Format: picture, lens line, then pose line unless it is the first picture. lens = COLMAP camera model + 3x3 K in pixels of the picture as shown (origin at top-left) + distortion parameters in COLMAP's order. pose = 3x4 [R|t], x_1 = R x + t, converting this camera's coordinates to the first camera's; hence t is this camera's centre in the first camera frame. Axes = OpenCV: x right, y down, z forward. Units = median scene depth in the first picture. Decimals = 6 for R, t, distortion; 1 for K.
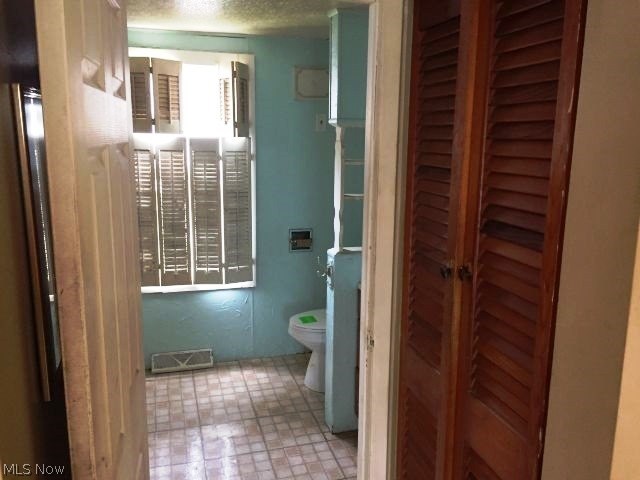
lens RADIAL K [[544.7, 0, 320.0], [0, 544.7, 240.0], [0, 0, 1]] dist [0.096089, -0.134139]
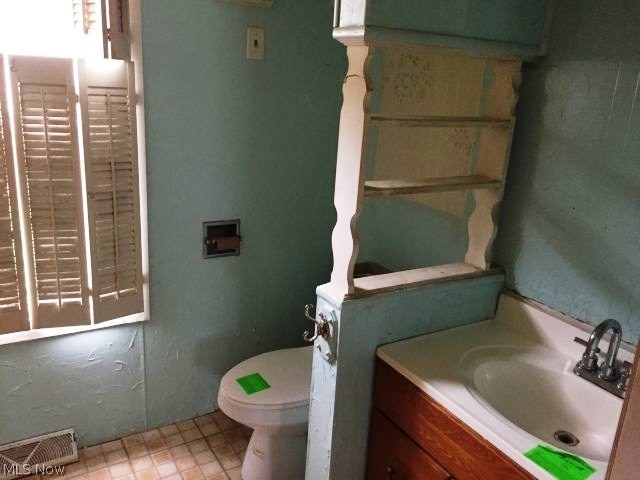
lens RADIAL K [[544.7, 0, 320.0], [0, 544.7, 240.0], [0, 0, 1]] dist [0.096089, -0.134139]
pose [[0.963150, -0.031720, 0.267089, -0.100162], [0.004387, 0.994742, 0.102317, -0.065690], [-0.268930, -0.097375, 0.958225, 0.401200]]
